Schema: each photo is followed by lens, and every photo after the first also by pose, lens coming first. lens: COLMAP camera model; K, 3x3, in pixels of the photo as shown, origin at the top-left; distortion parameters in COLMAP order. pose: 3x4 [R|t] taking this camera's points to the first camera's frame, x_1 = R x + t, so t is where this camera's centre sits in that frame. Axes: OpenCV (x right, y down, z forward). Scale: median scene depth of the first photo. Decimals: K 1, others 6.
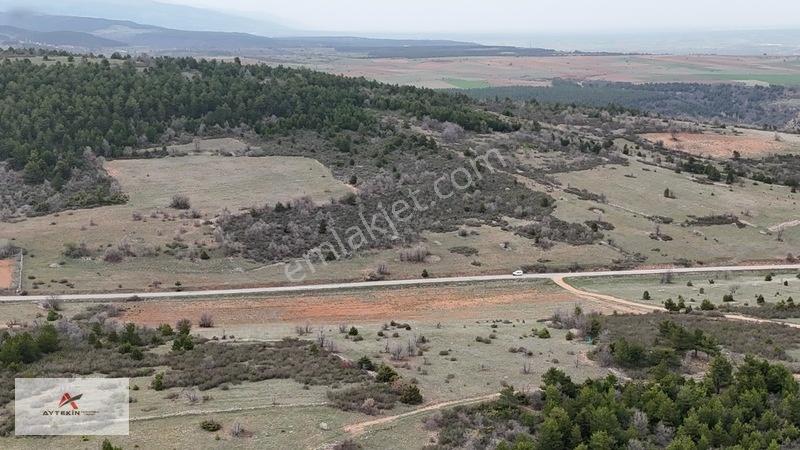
lens RADIAL K [[1095.8, 0, 392.4], [0, 1095.8, 224.5], [0, 0, 1]] dist [0.100811, 0.000000]
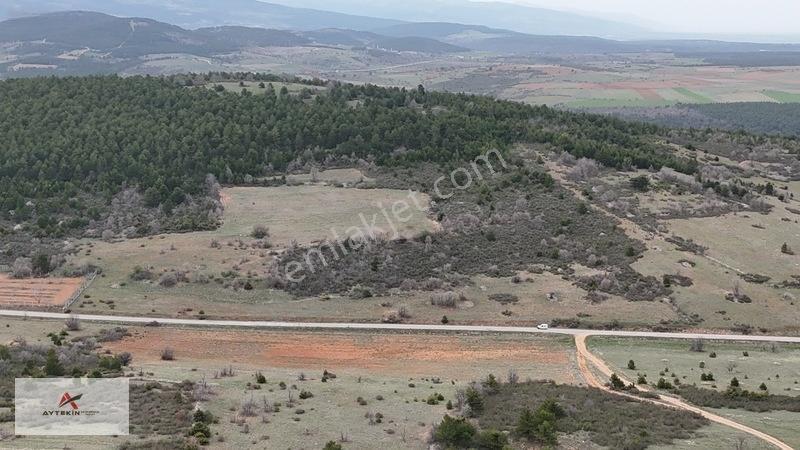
lens RADIAL K [[1091.5, 0, 403.9], [0, 1091.5, 224.2], [0, 0, 1]] dist [0.108985, 0.000000]
pose [[0.952097, 0.057511, -0.300338, 0.251100], [-0.057967, 0.998291, 0.007399, -0.041933], [0.300251, 0.010365, 0.953804, 0.019153]]
